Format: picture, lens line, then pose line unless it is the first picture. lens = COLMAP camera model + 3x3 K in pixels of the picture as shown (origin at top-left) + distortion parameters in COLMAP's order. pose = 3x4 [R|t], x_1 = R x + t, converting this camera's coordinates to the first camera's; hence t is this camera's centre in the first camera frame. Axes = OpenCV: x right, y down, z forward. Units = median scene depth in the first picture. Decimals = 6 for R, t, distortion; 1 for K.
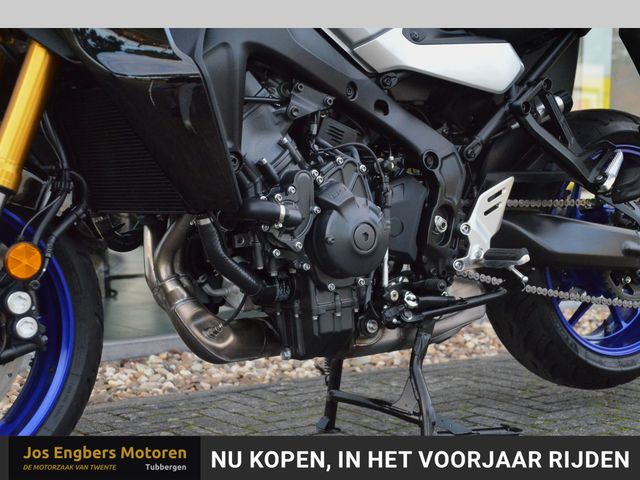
lens RADIAL K [[1178.2, 0, 316.1], [0, 1178.2, 256.2], [0, 0, 1]] dist [0.334518, 0.088147]
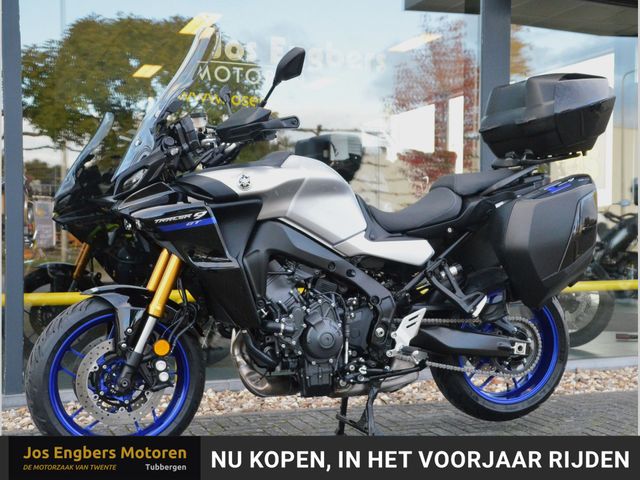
lens RADIAL K [[940.9, 0, 351.0], [0, 940.9, 240.3], [0, 0, 1]] dist [0.080141, 0.027180]
pose [[0.970464, 0.021991, -0.240243, 0.446851], [-0.036008, 0.997886, -0.054109, -0.096631], [0.238545, 0.061161, 0.969204, -0.562005]]
